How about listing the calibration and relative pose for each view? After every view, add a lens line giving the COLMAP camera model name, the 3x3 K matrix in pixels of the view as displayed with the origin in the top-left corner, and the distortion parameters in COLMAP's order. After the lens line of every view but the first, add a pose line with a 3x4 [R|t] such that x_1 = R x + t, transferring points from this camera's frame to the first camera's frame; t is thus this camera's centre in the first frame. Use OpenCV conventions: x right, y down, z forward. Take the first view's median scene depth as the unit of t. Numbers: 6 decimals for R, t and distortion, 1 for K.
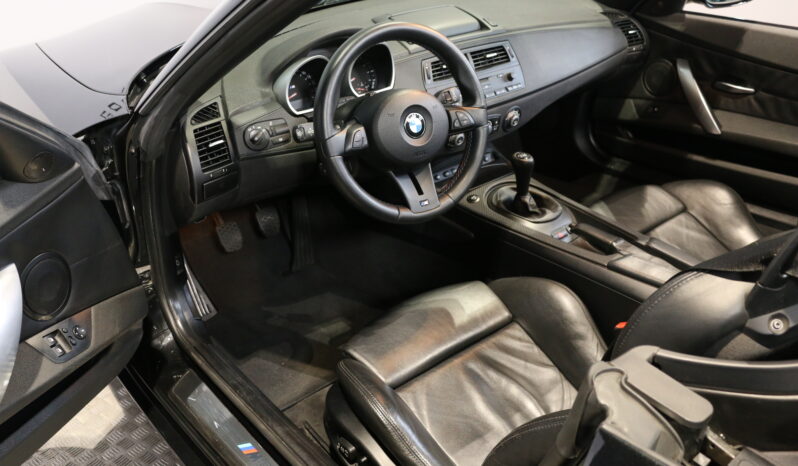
lens RADIAL K [[681.9, 0, 399.0], [0, 681.9, 233.0], [0, 0, 1]] dist [-0.124135, 0.004322]
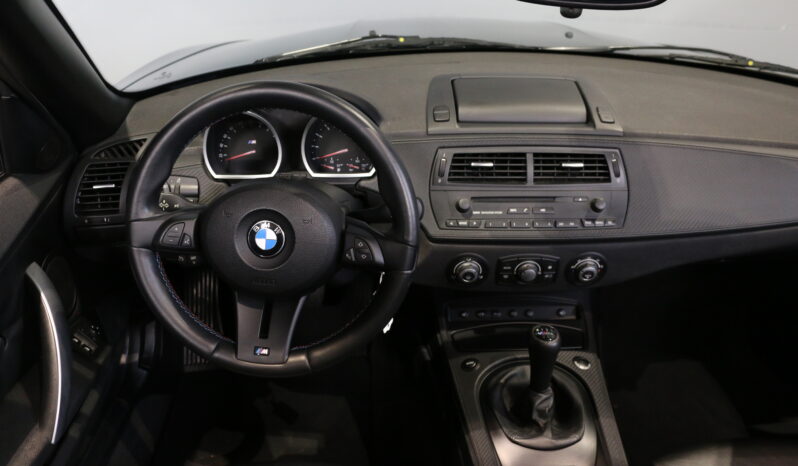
lens RADIAL K [[681.9, 0, 399.0], [0, 681.9, 233.0], [0, 0, 1]] dist [-0.124135, 0.004322]
pose [[0.790563, 0.297275, -0.535386, 0.364887], [-0.320860, 0.945735, 0.051334, -0.181025], [0.521593, 0.131201, 0.843046, 0.379645]]
